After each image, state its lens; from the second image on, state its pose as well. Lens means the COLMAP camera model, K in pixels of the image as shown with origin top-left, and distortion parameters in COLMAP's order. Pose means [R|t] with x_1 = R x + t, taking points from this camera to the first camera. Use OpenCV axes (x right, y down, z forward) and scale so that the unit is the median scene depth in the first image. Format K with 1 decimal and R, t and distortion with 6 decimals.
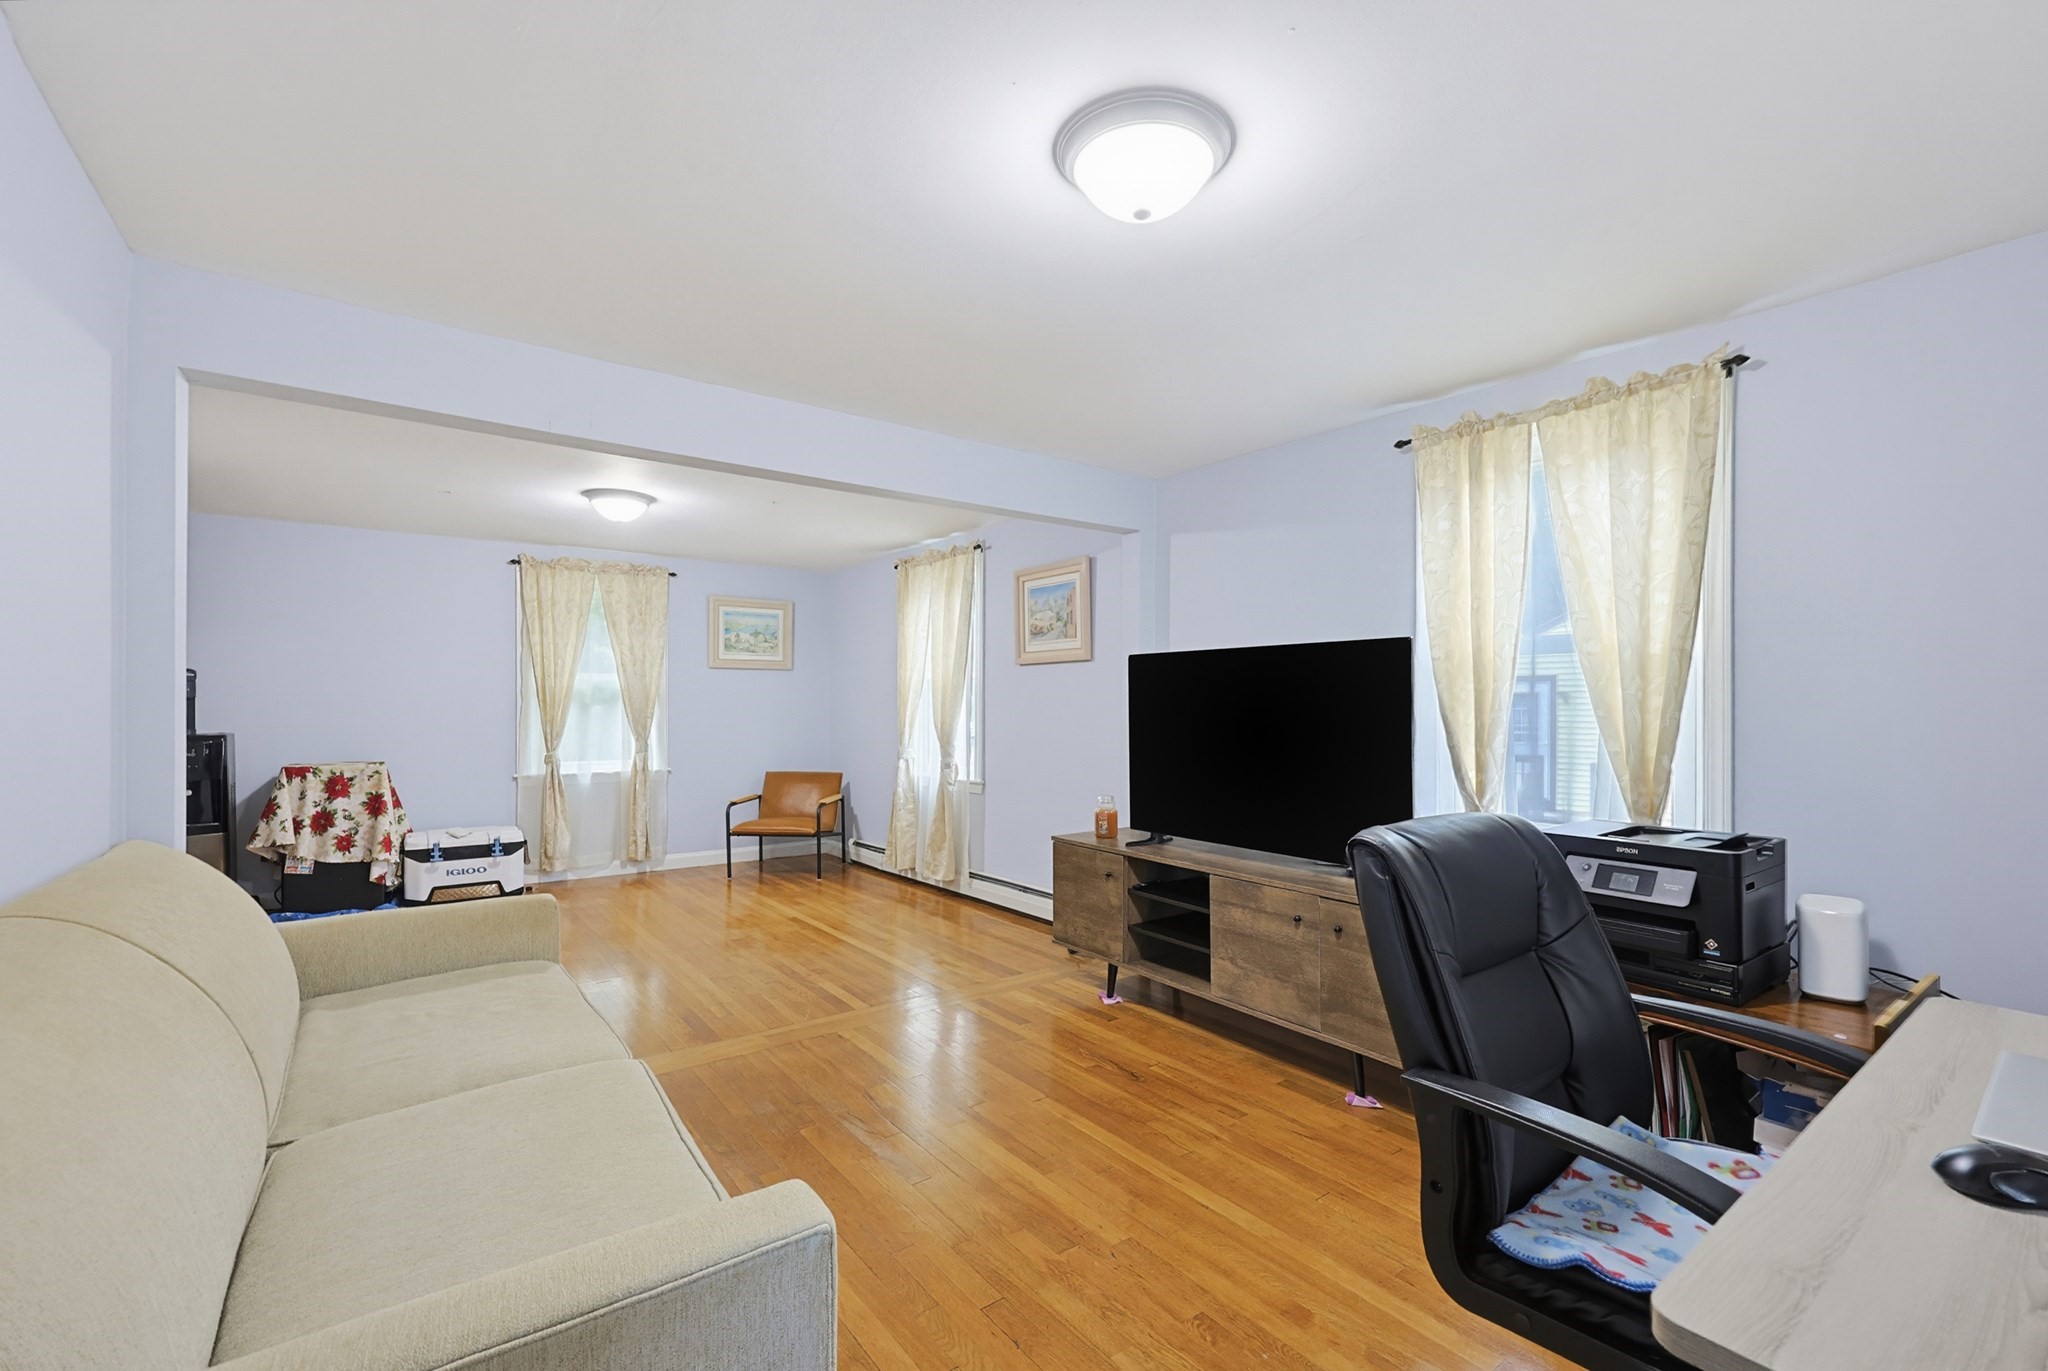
lens RADIAL K [[890.8, 0, 1047.6], [0, 890.8, 694.3], [0, 0, 1]] dist [0.001884, 0.000105]
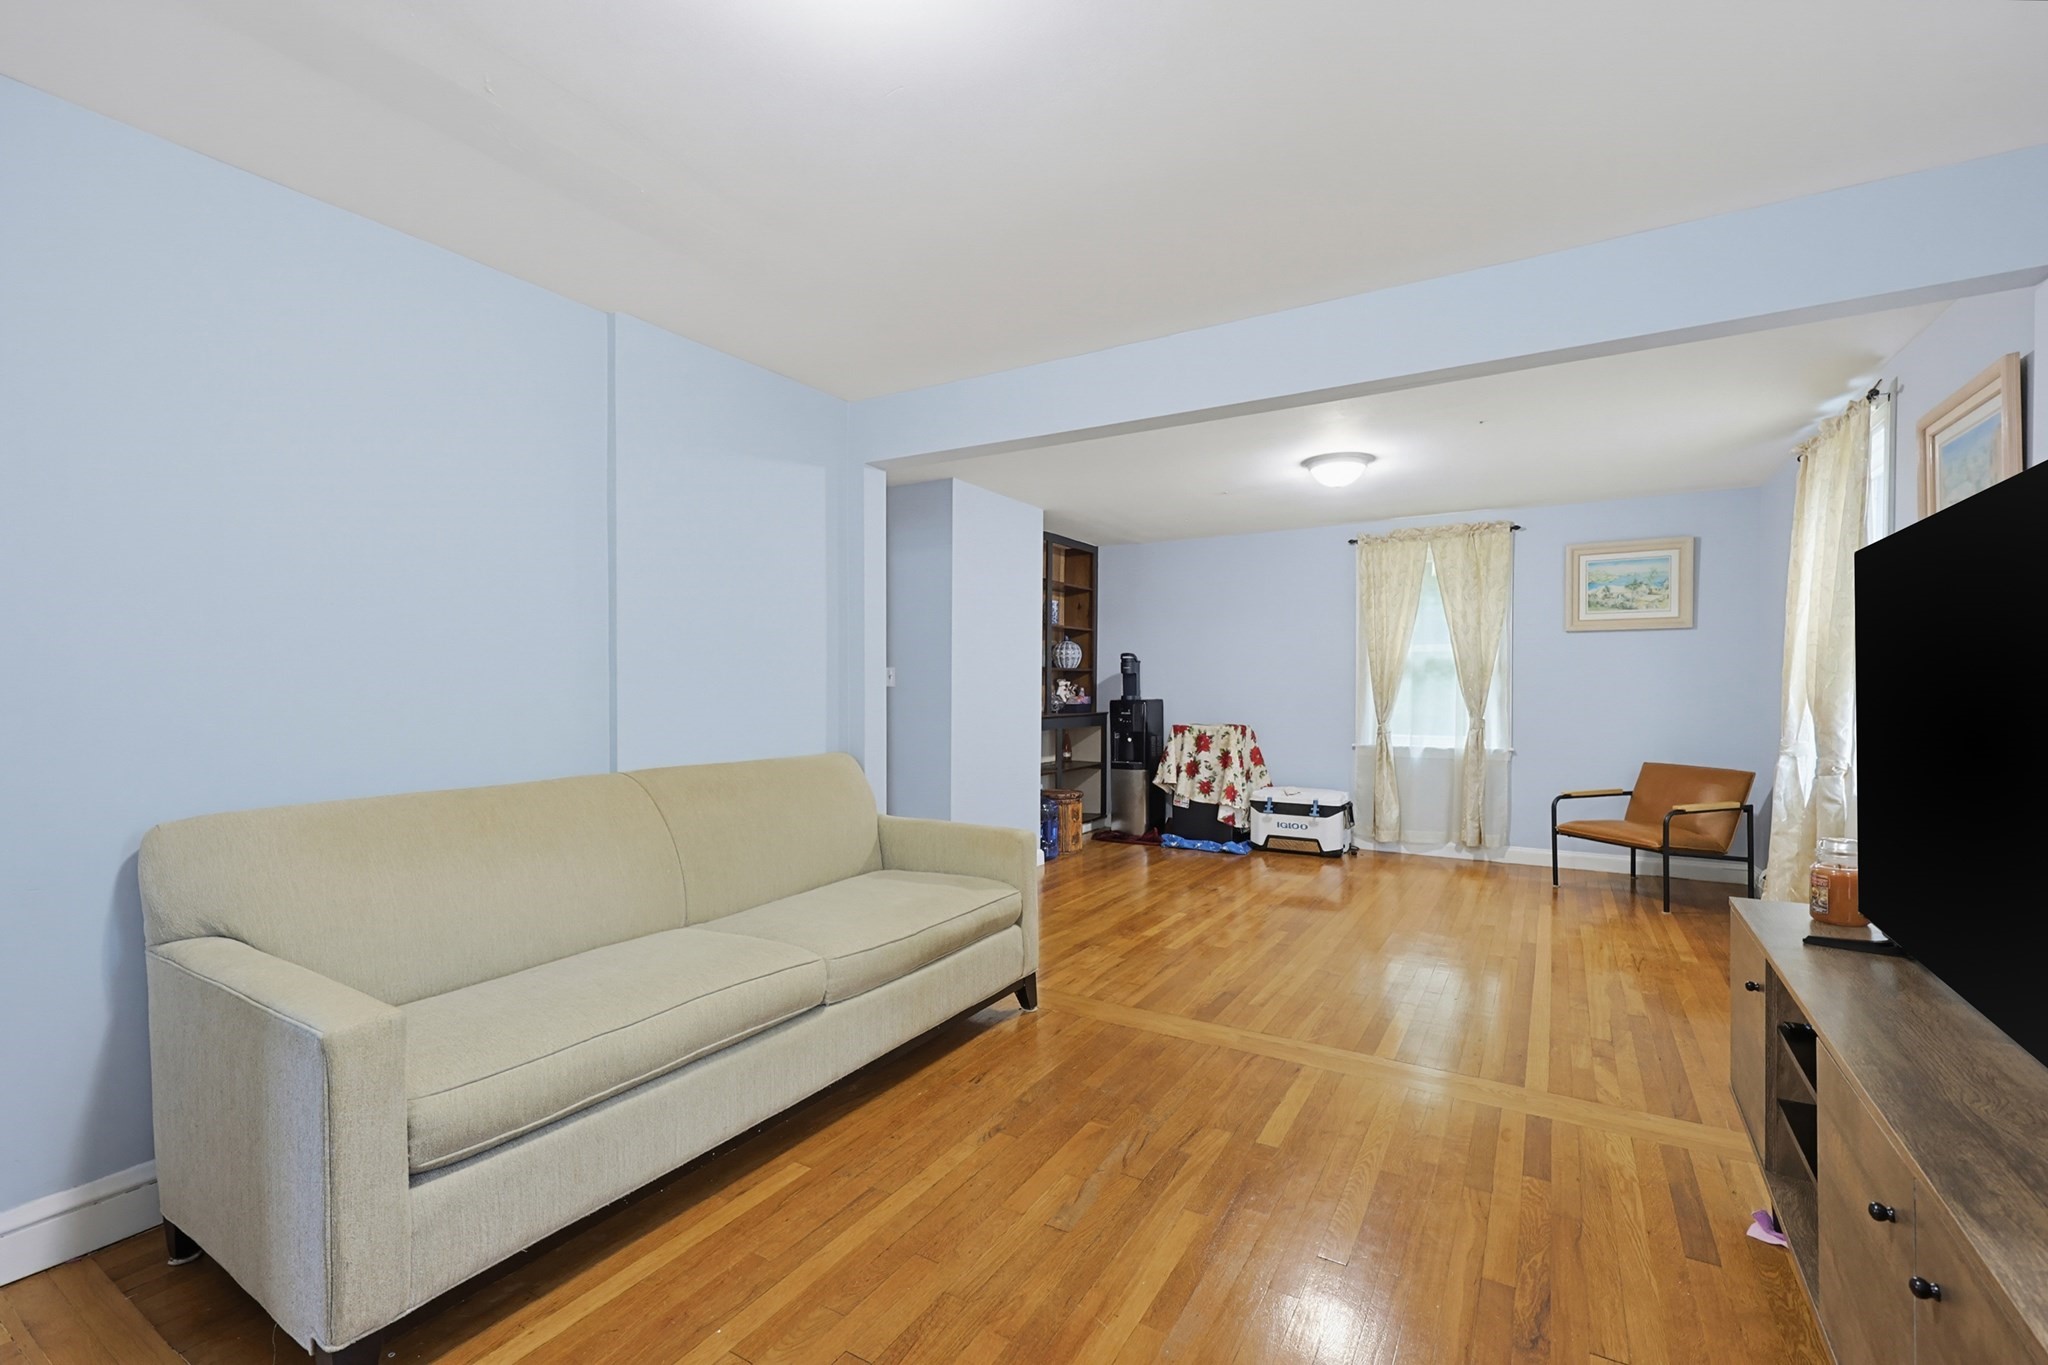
lens RADIAL K [[890.8, 0, 1047.6], [0, 890.8, 691.3], [0, 0, 1]] dist [0.001884, 0.000105]
pose [[0.377687, 0.002991, -0.925928, 0.275252], [0.011866, 0.999897, 0.008070, 0.017679], [0.925857, -0.014035, 0.377613, 0.307582]]
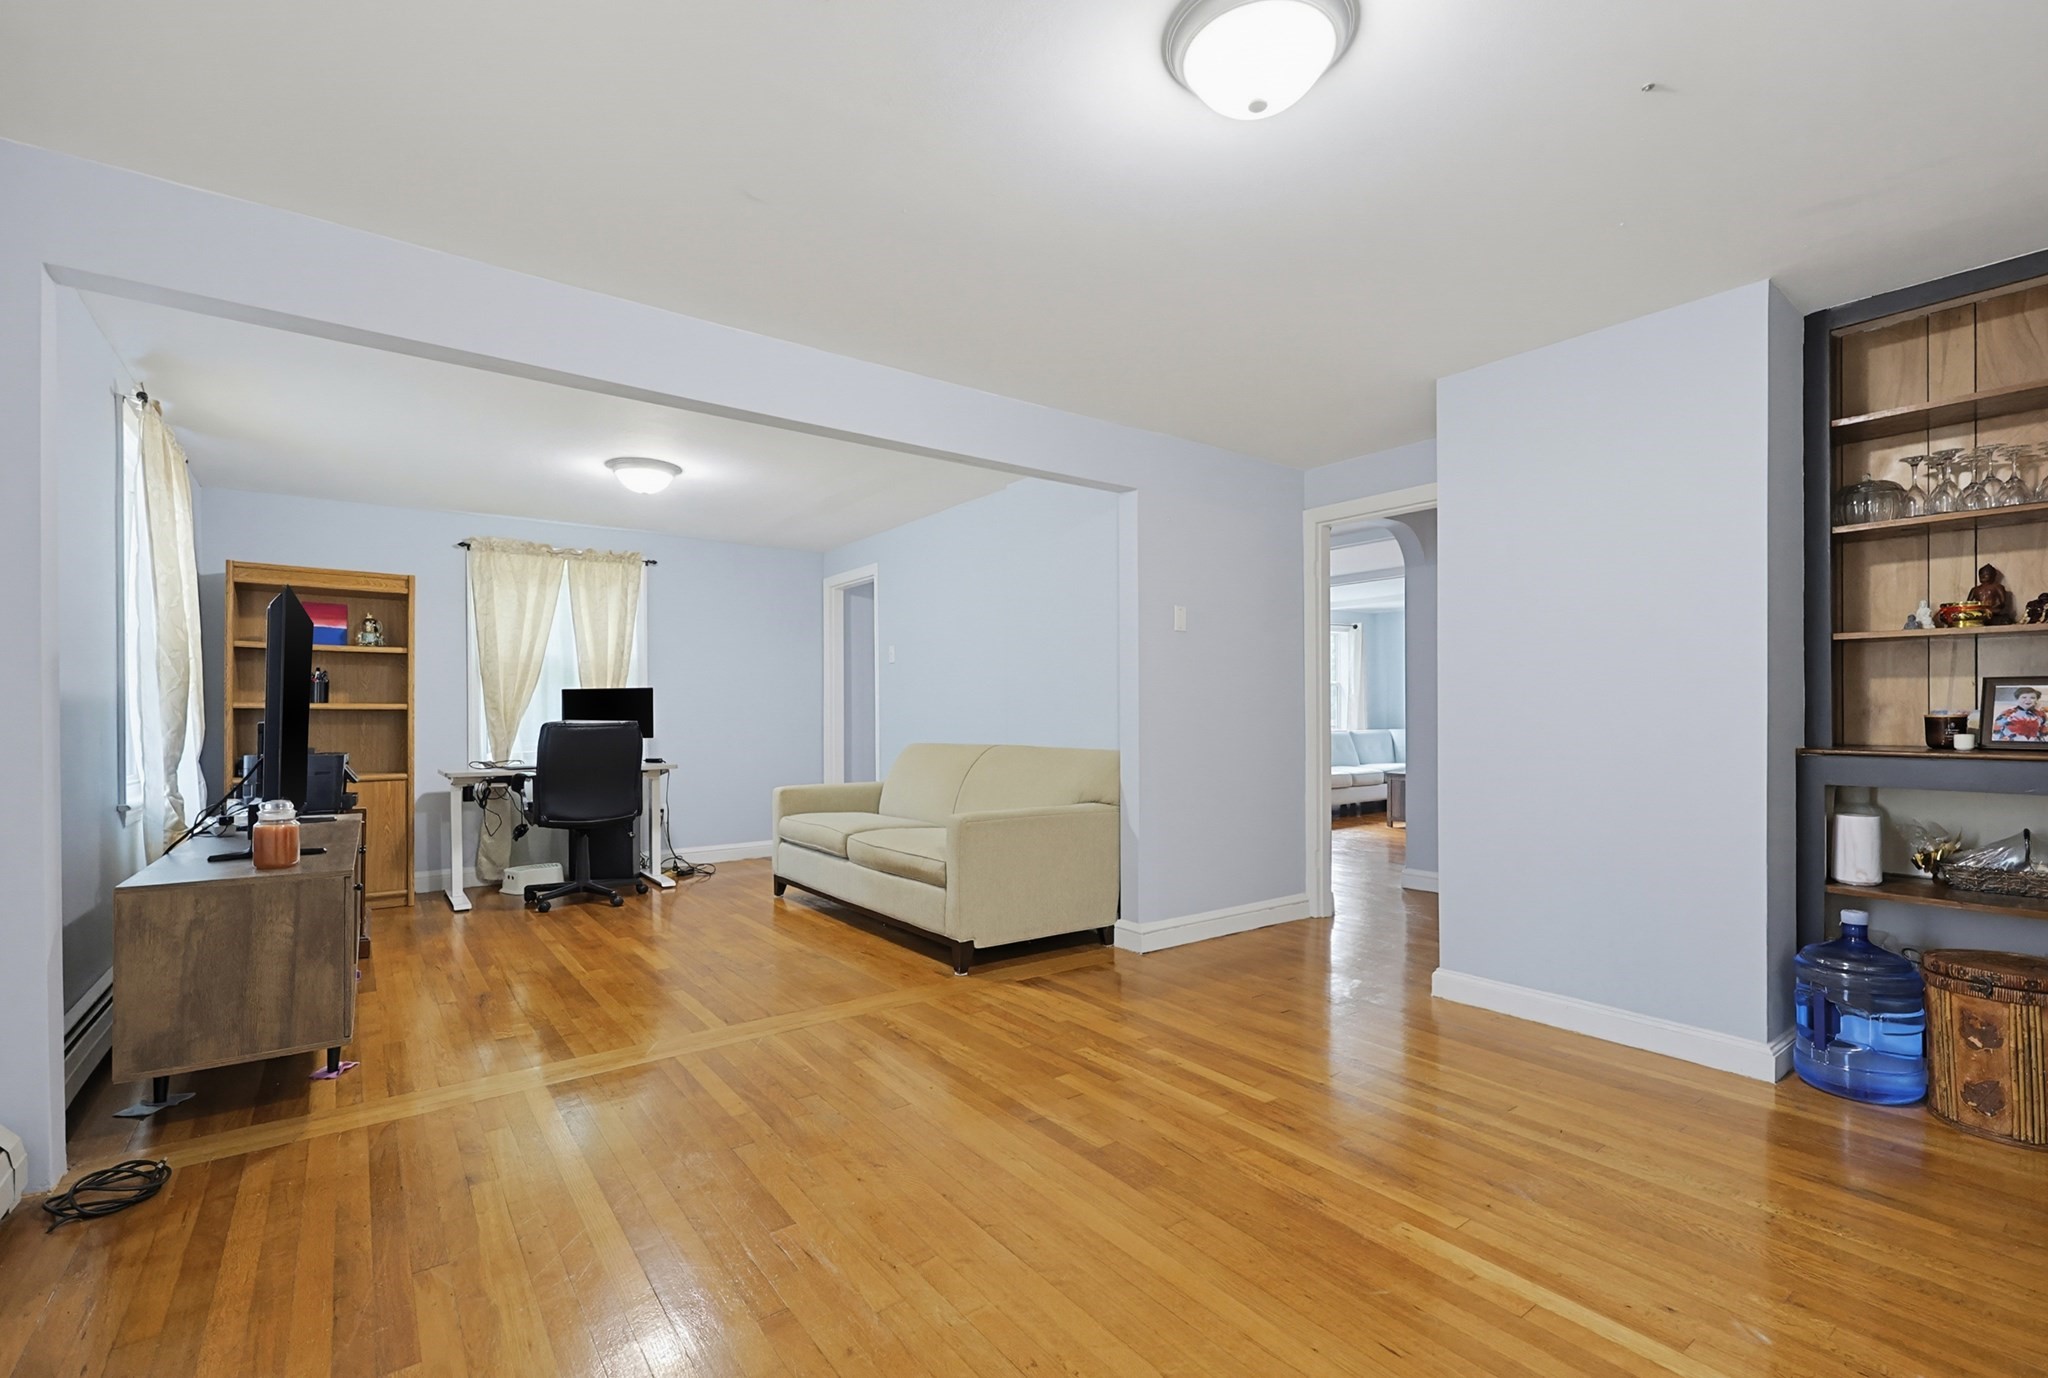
lens RADIAL K [[906.5, 0, 1017.2], [0, 906.5, 723.1], [0, 0, 1]] dist [-0.000740, -0.000132]
pose [[-0.999508, 0.001979, 0.031293, -0.359882], [0.001822, 0.999986, -0.005060, 0.048412], [-0.031303, -0.005001, -0.999497, 1.231094]]
